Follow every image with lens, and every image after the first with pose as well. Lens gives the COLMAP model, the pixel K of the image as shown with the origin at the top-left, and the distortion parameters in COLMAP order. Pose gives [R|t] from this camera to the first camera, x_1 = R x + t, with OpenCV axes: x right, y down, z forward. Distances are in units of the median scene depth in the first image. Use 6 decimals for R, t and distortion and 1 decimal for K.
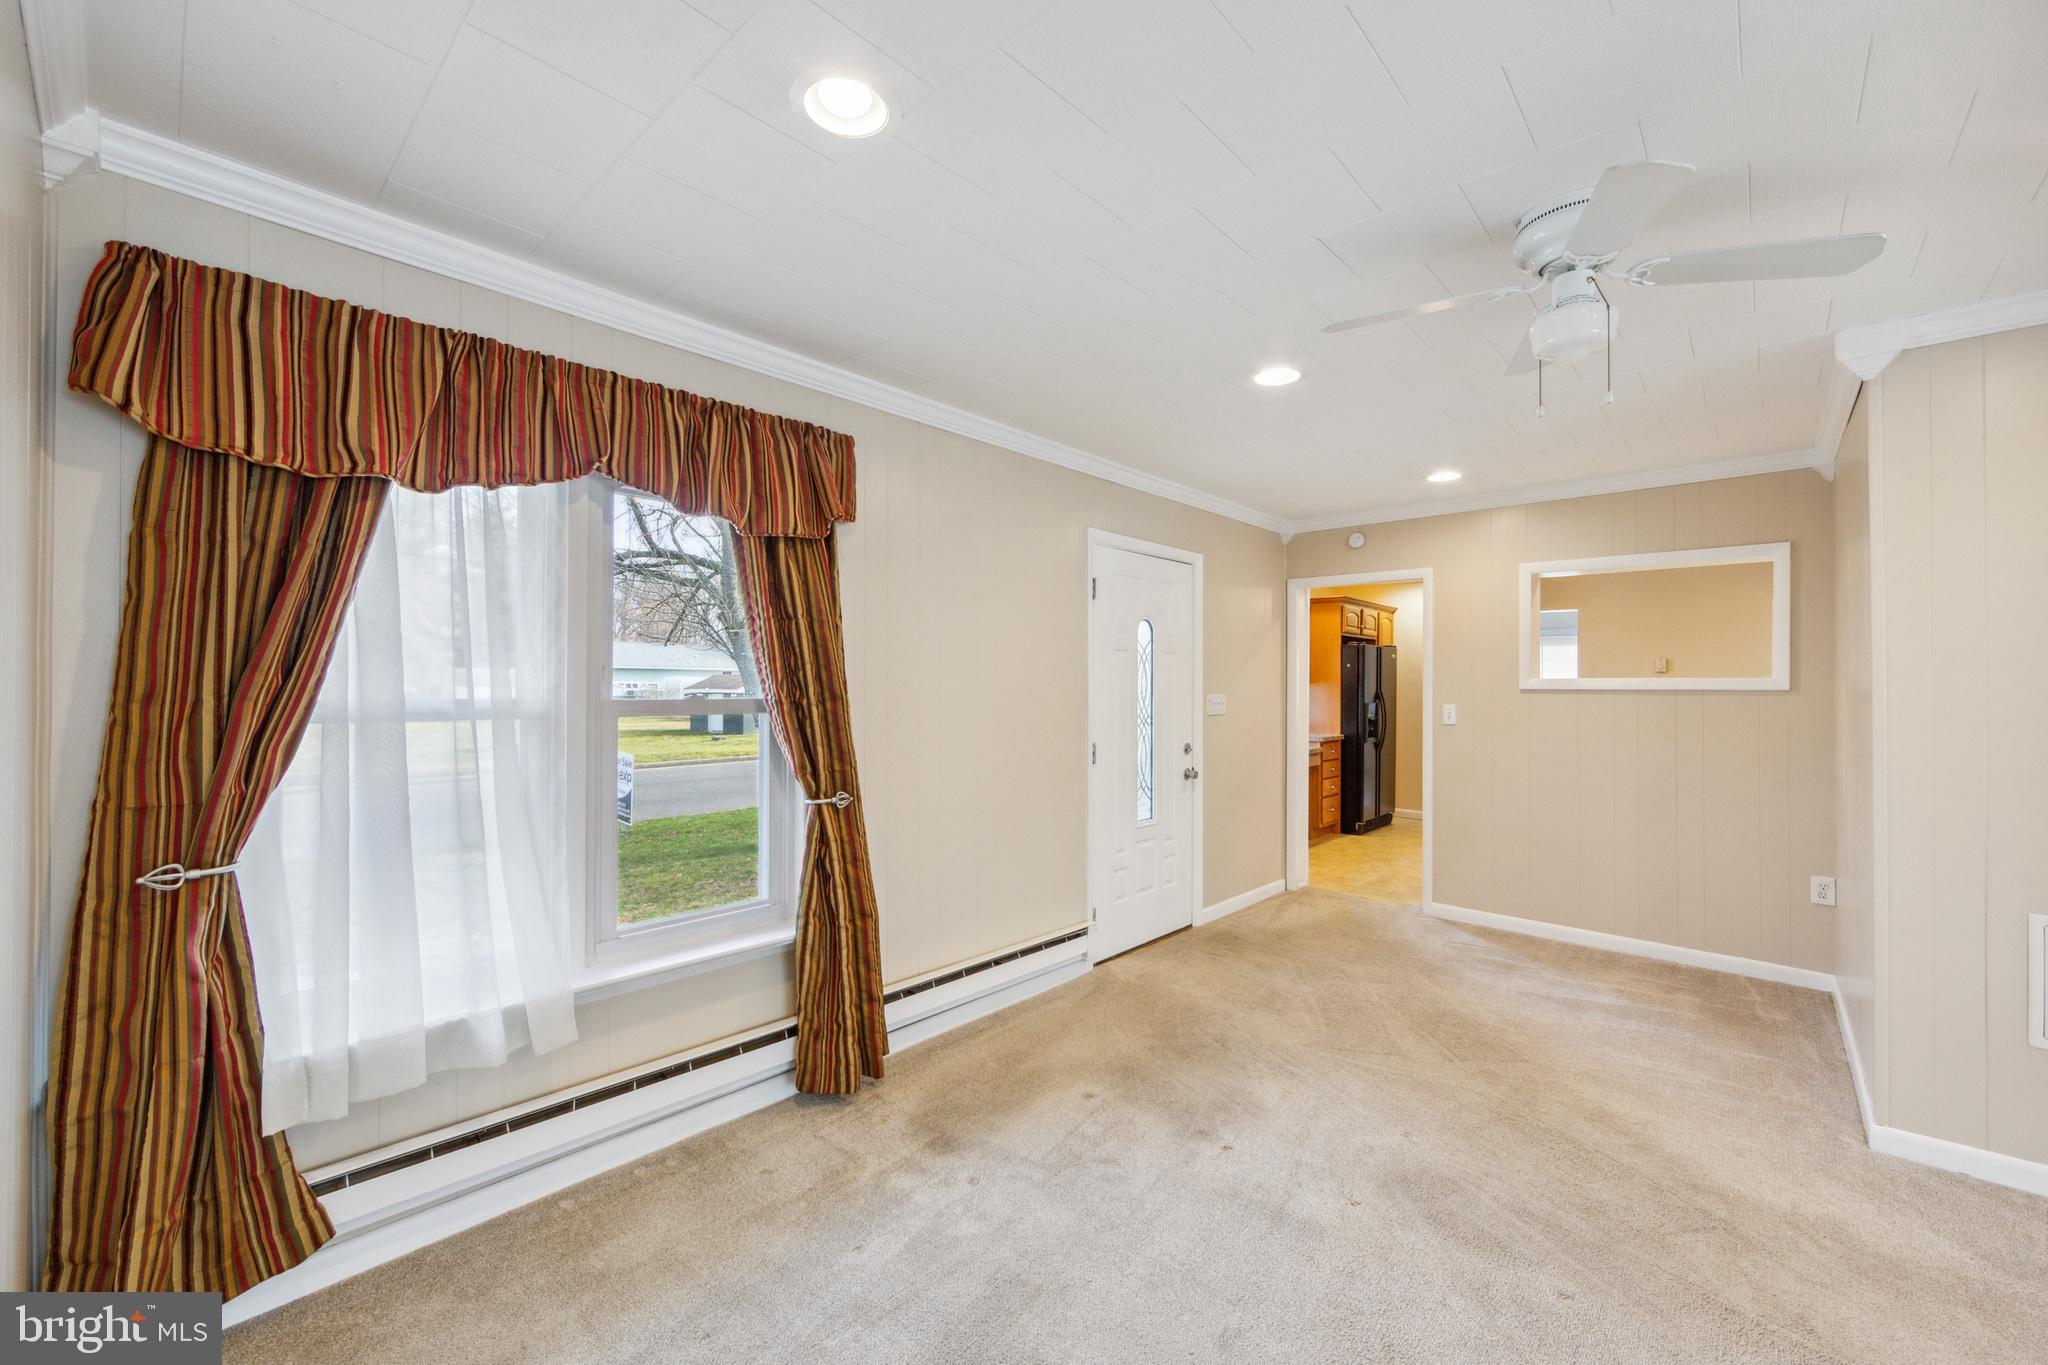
lens RADIAL K [[813.4, 0, 1024.7], [0, 813.4, 677.7], [0, 0, 1]] dist [0.000131, -0.000721]
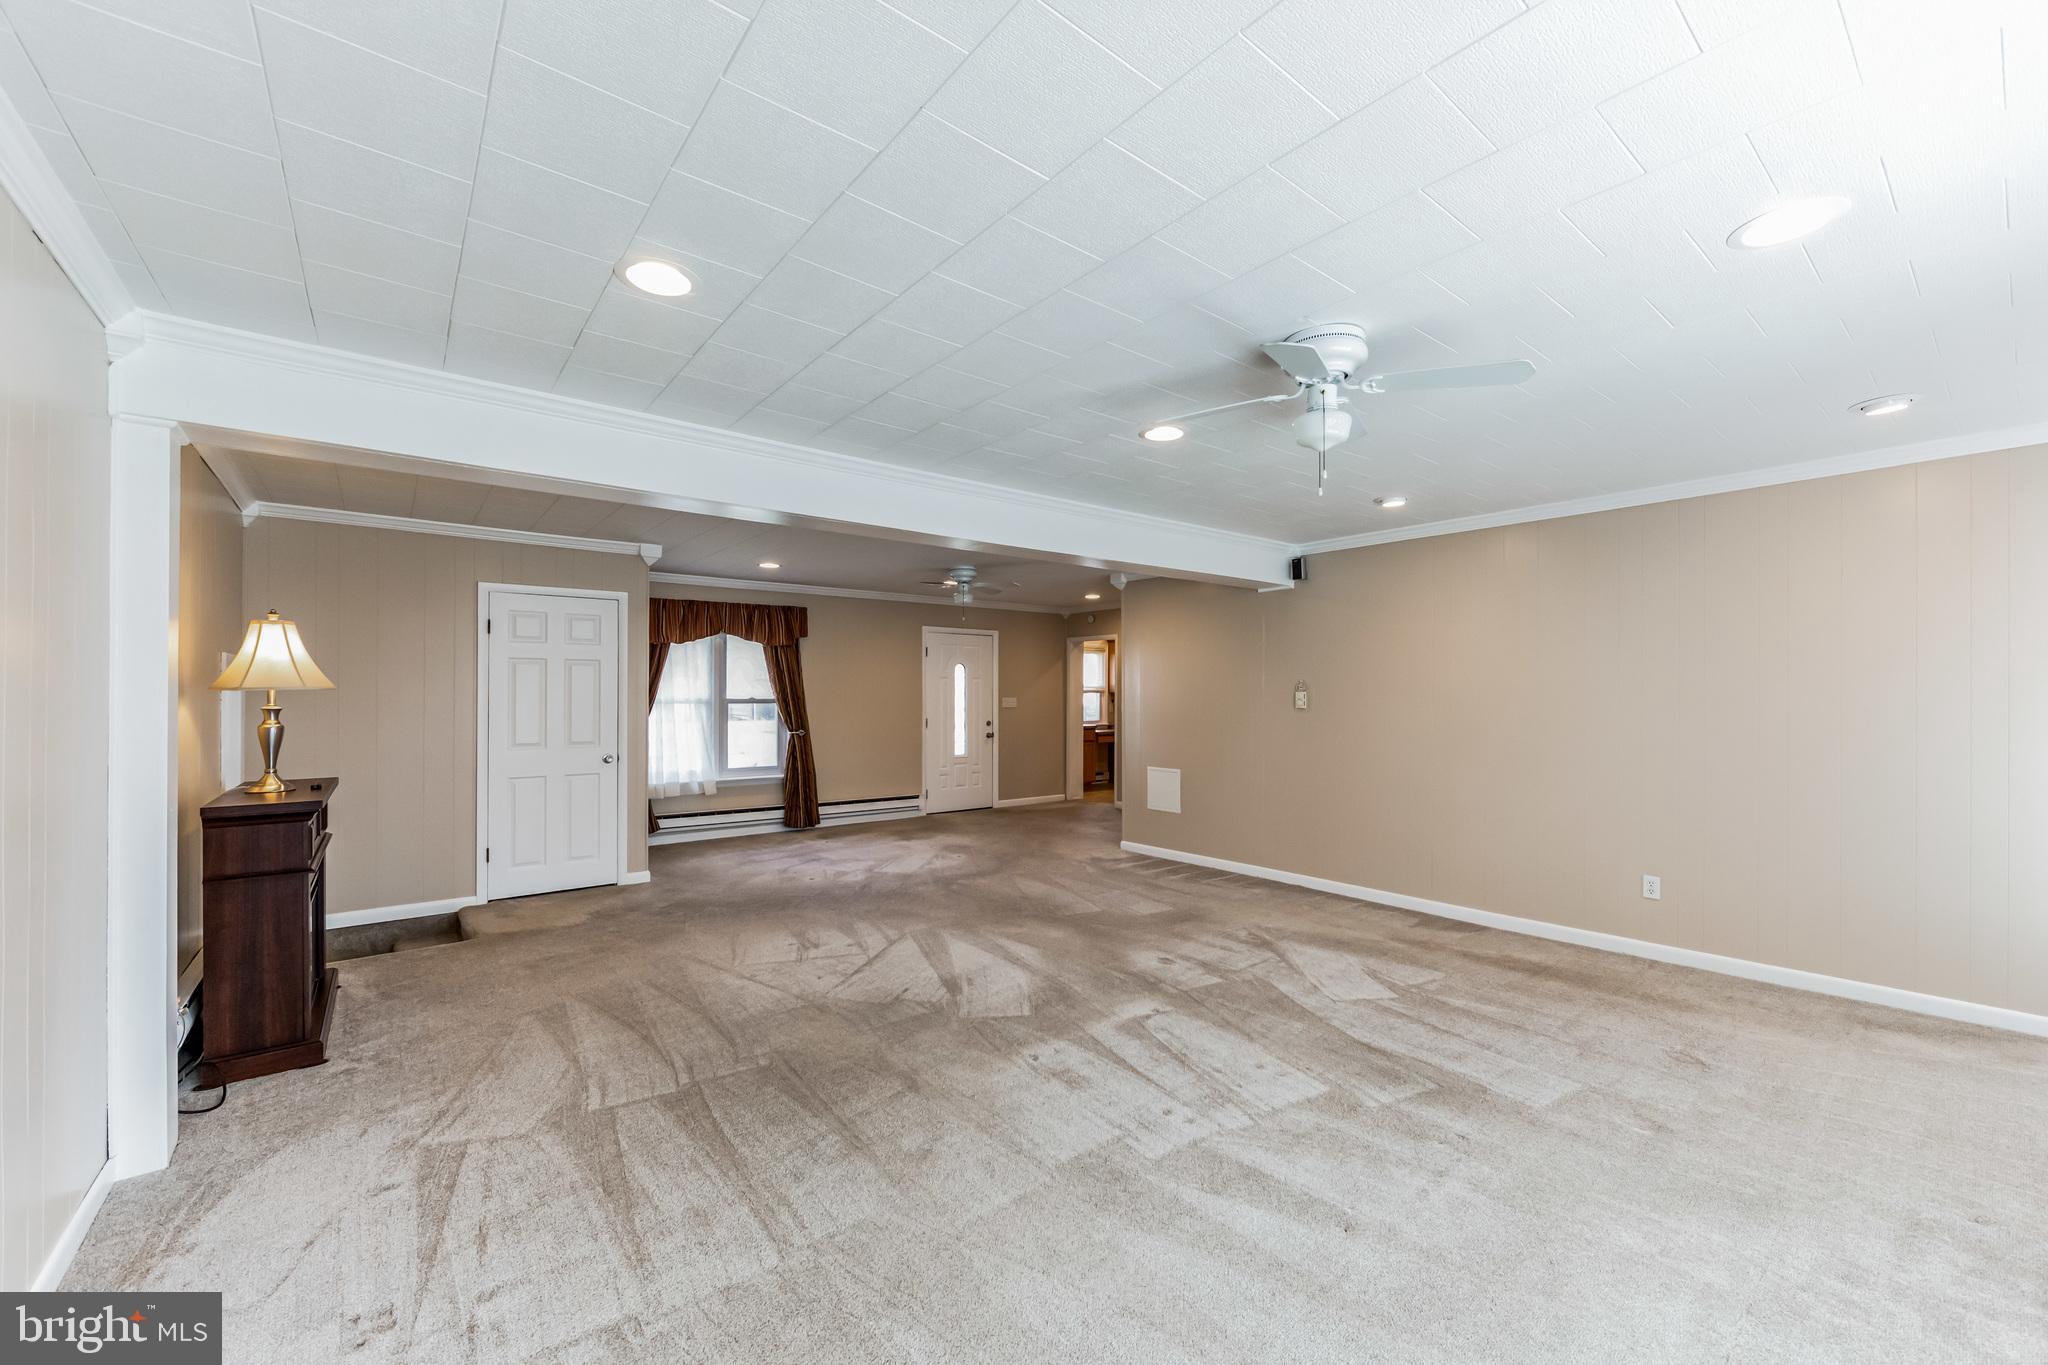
lens RADIAL K [[813.4, 0, 1032.5], [0, 813.4, 690.9], [0, 0, 1]] dist [0.000131, -0.000721]
pose [[0.989514, 0.001064, -0.144432, 1.069034], [0.000383, 0.999950, 0.009994, -0.031998], [0.144435, -0.009944, 0.989464, -1.861002]]
